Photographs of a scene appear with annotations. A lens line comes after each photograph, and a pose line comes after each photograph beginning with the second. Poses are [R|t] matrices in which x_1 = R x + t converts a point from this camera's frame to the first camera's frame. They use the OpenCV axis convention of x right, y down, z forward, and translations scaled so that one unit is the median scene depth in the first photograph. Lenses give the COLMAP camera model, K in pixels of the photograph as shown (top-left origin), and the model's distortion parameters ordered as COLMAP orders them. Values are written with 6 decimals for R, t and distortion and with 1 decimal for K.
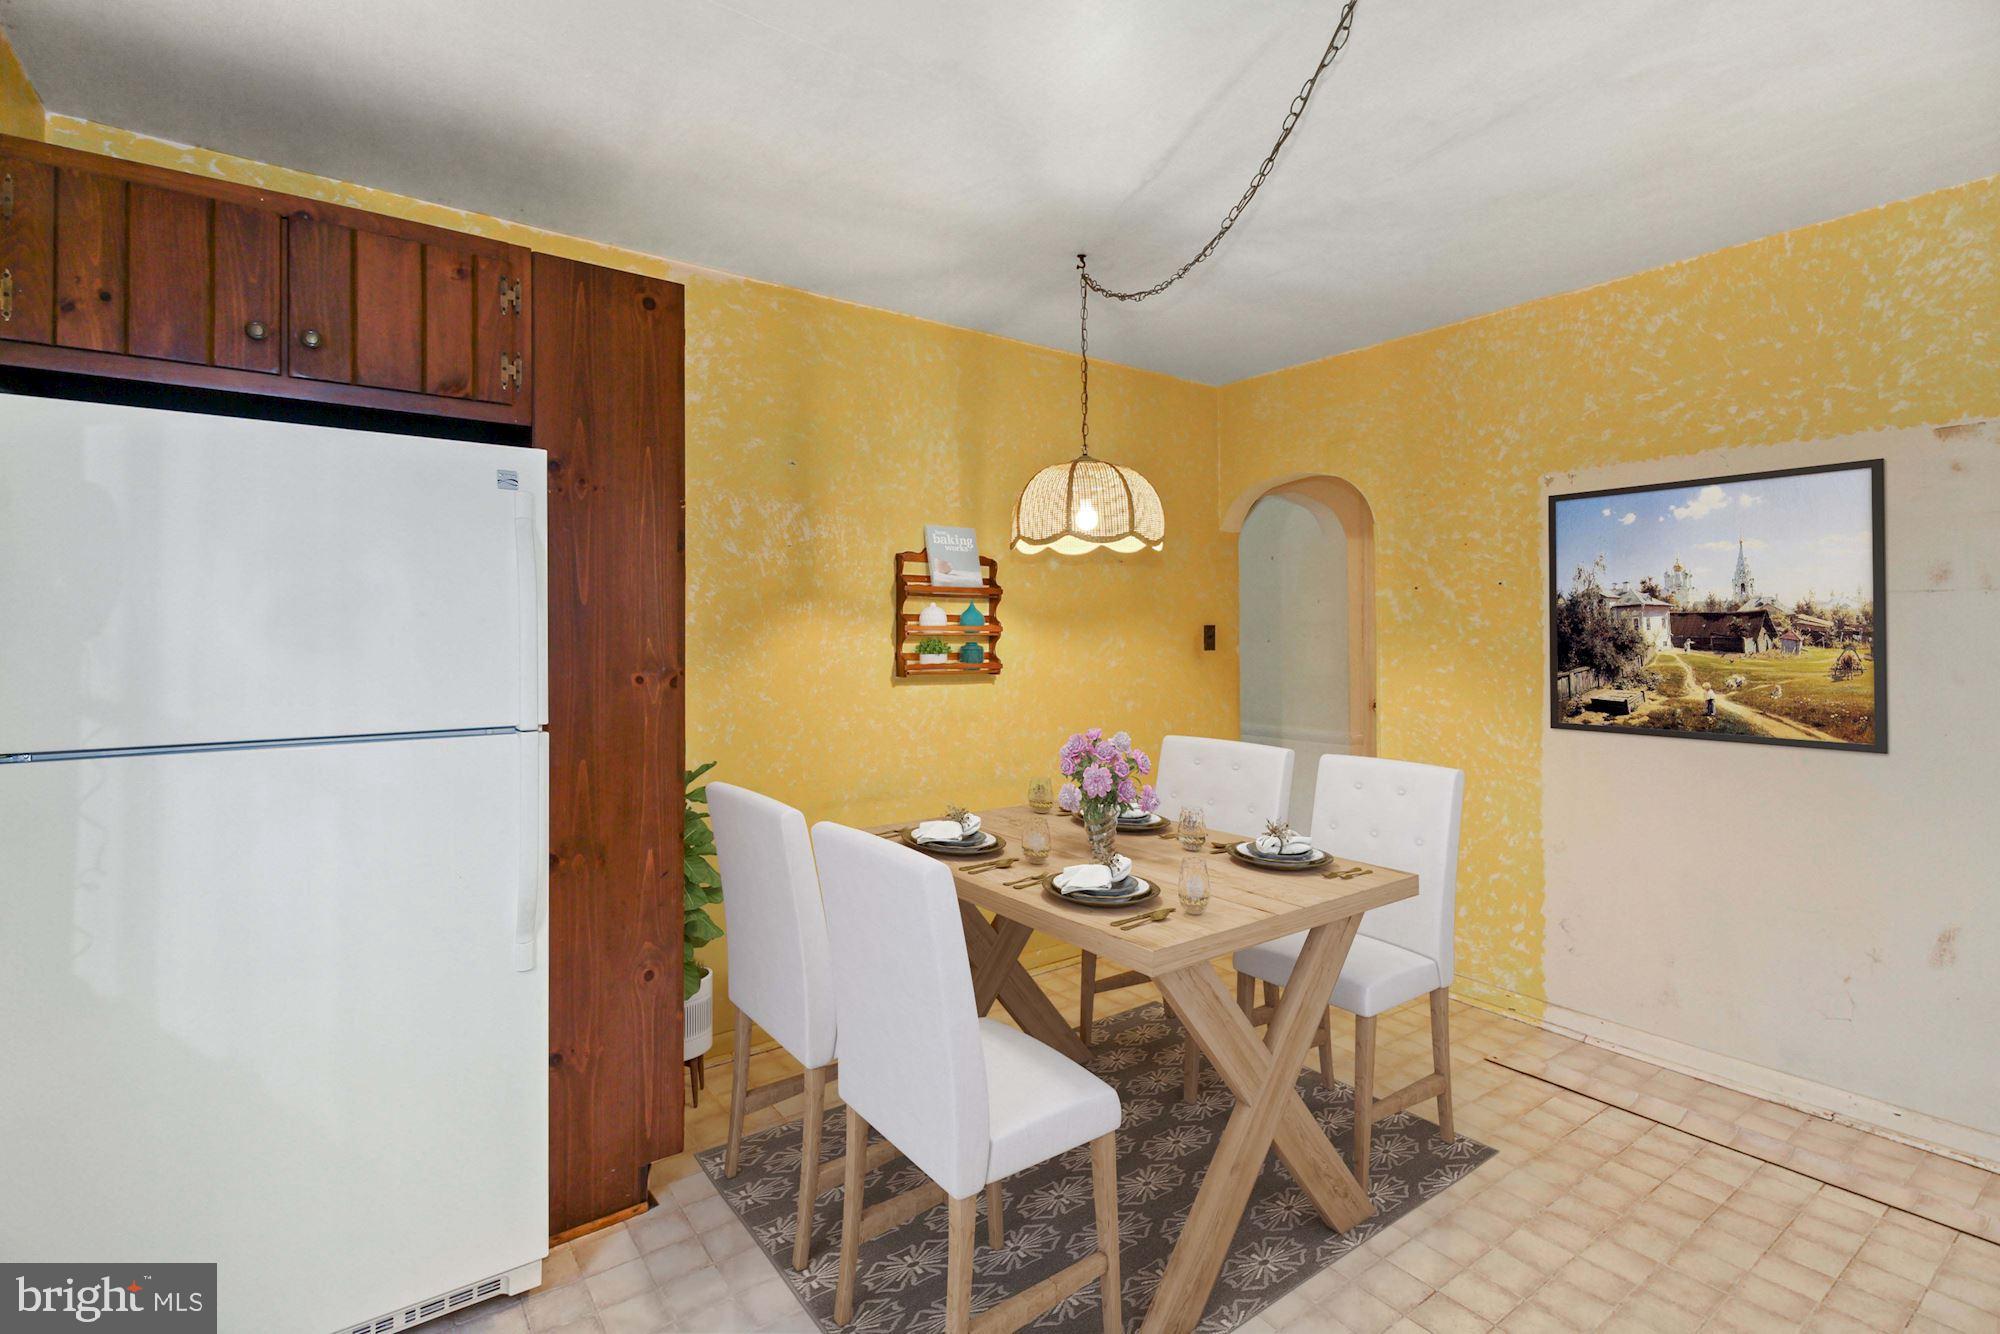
lens RADIAL K [[918.2, 0, 999.0], [0, 918.2, 647.0], [0, 0, 1]] dist [0.000943, 0.000124]
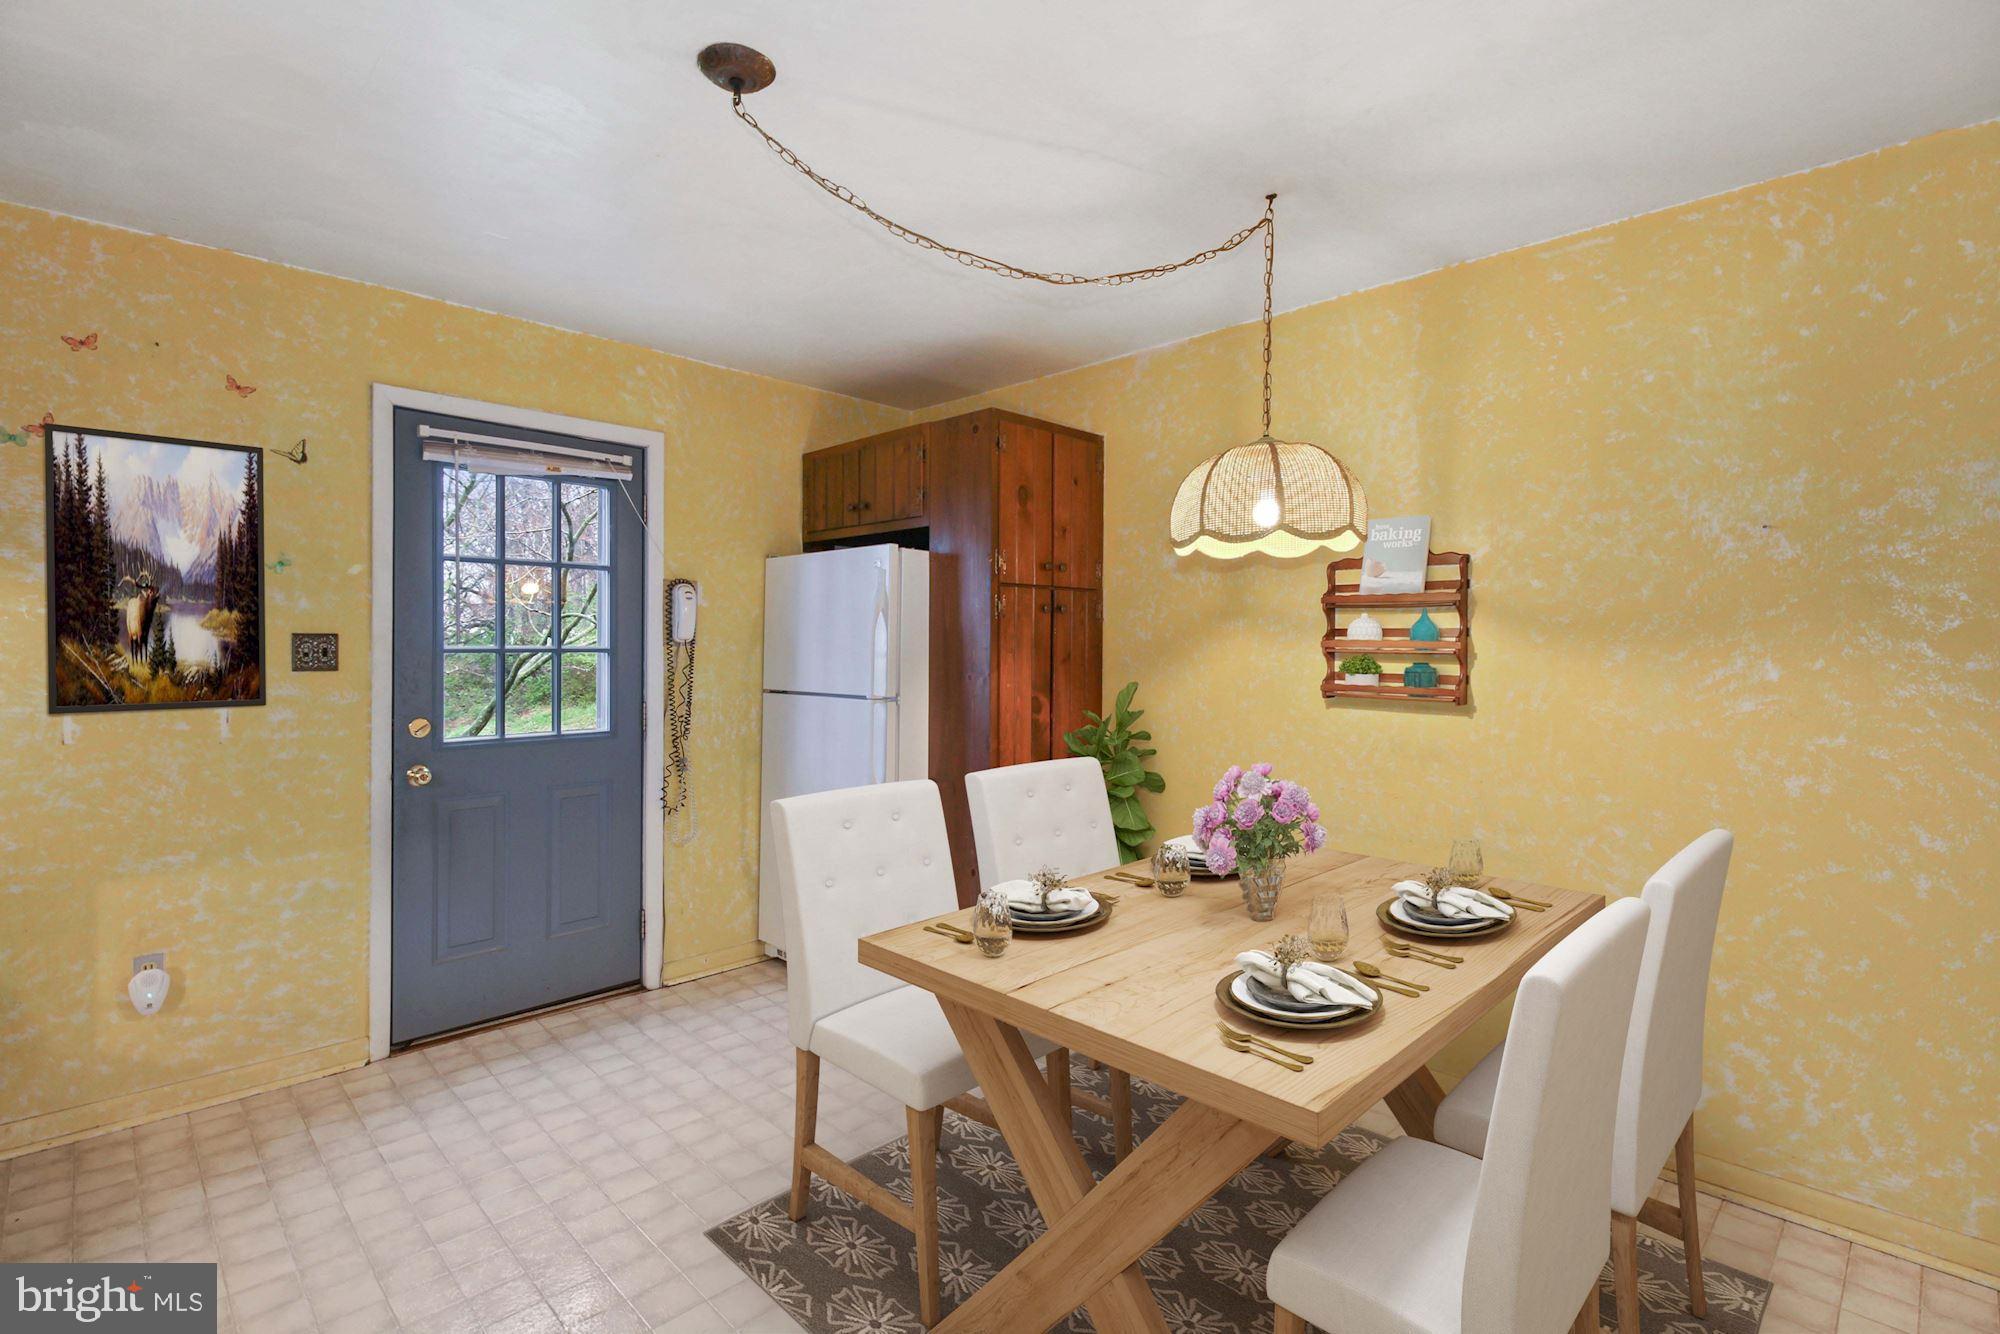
lens RADIAL K [[932.8, 0, 1000.0], [0, 932.8, 667.0], [0, 0, 1]] dist [0.000760, -0.000008]
pose [[0.146822, 0.026290, -0.988813, 0.744093], [-0.020838, 0.999507, 0.023480, -0.012652], [0.988943, 0.017158, 0.147298, 0.530345]]
